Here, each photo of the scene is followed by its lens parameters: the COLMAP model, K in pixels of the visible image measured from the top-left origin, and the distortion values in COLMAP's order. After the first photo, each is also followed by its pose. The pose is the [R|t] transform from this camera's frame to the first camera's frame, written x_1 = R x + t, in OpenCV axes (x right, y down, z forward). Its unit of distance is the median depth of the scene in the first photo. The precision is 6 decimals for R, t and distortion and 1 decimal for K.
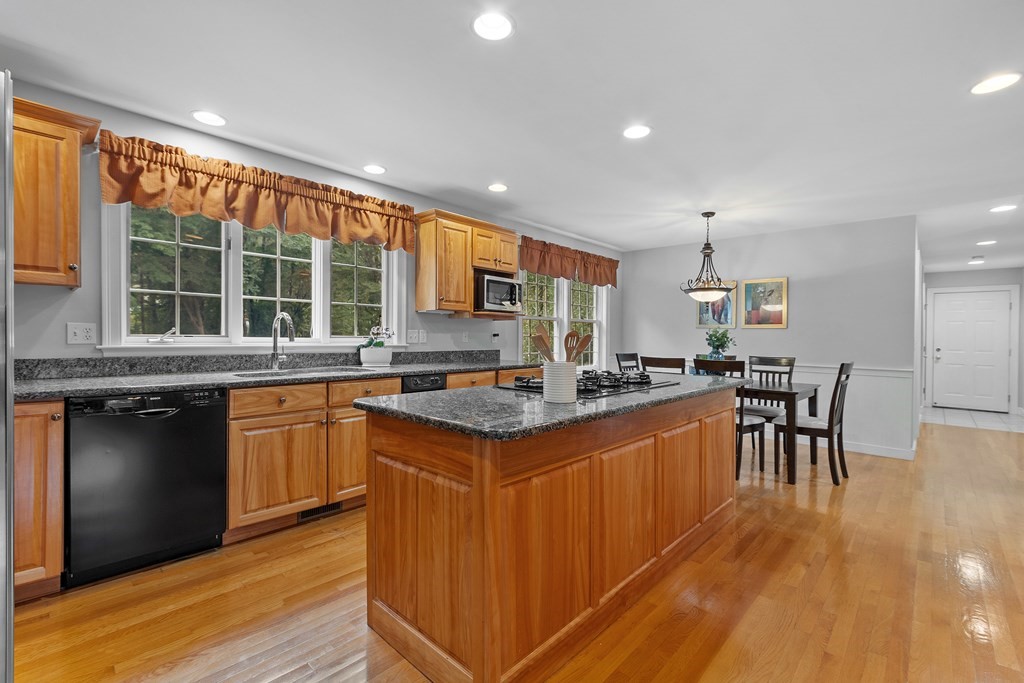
lens RADIAL K [[447.5, 0, 516.9], [0, 447.5, 342.3], [0, 0, 1]] dist [-0.003371, -0.000266]
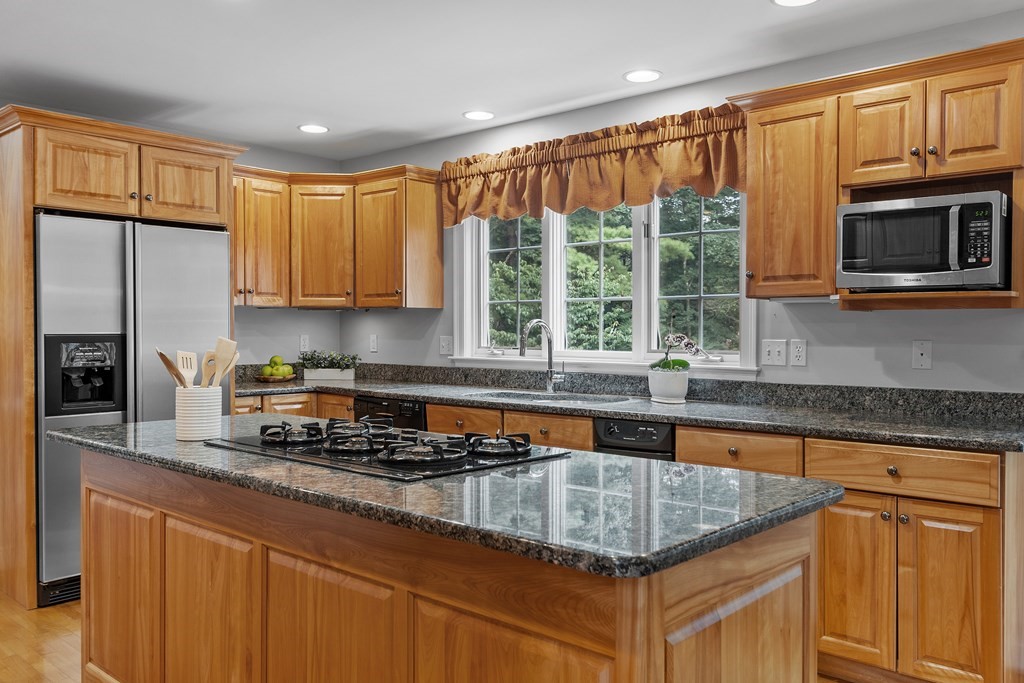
lens RADIAL K [[846.3, 0, 506.9], [0, 846.3, 342.5], [0, 0, 1]] dist [0.046379, 0.000283]
pose [[-0.000031, 0.002394, -0.999997, 0.950404], [-0.017168, 0.999850, 0.002394, -0.027980], [0.999853, 0.017168, 0.000011, 0.931246]]
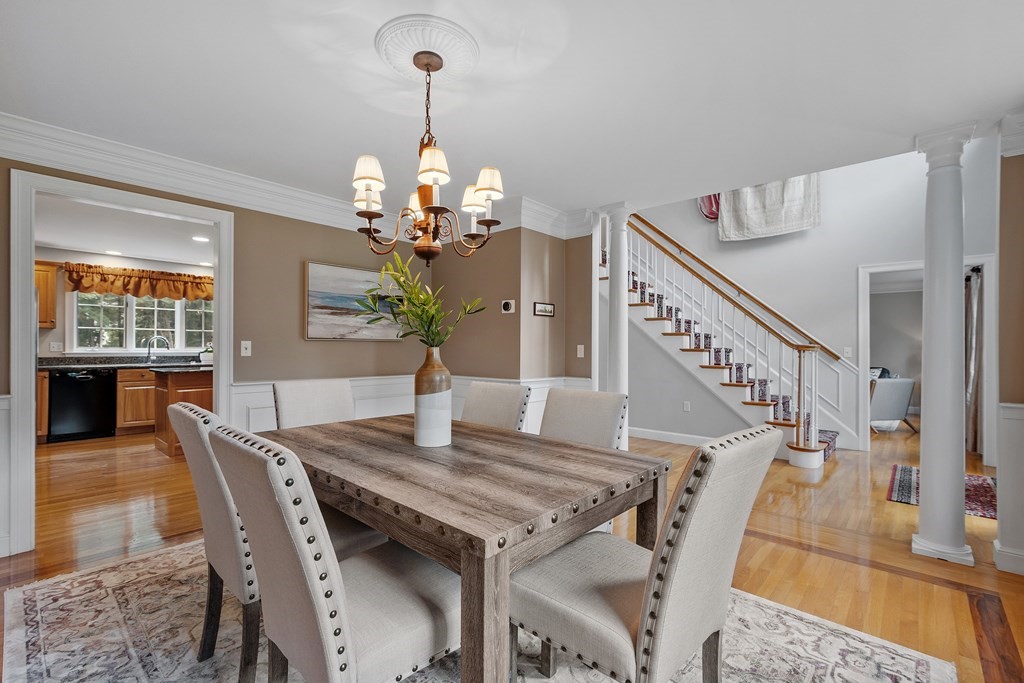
lens RADIAL K [[447.5, 0, 506.5], [0, 447.5, 346.7], [0, 0, 1]] dist [-0.003371, -0.000266]
pose [[0.999936, -0.007031, 0.008830, 1.137327], [0.007189, 0.999812, -0.018009, 0.032284], [-0.008702, 0.018071, 0.999799, -1.133250]]
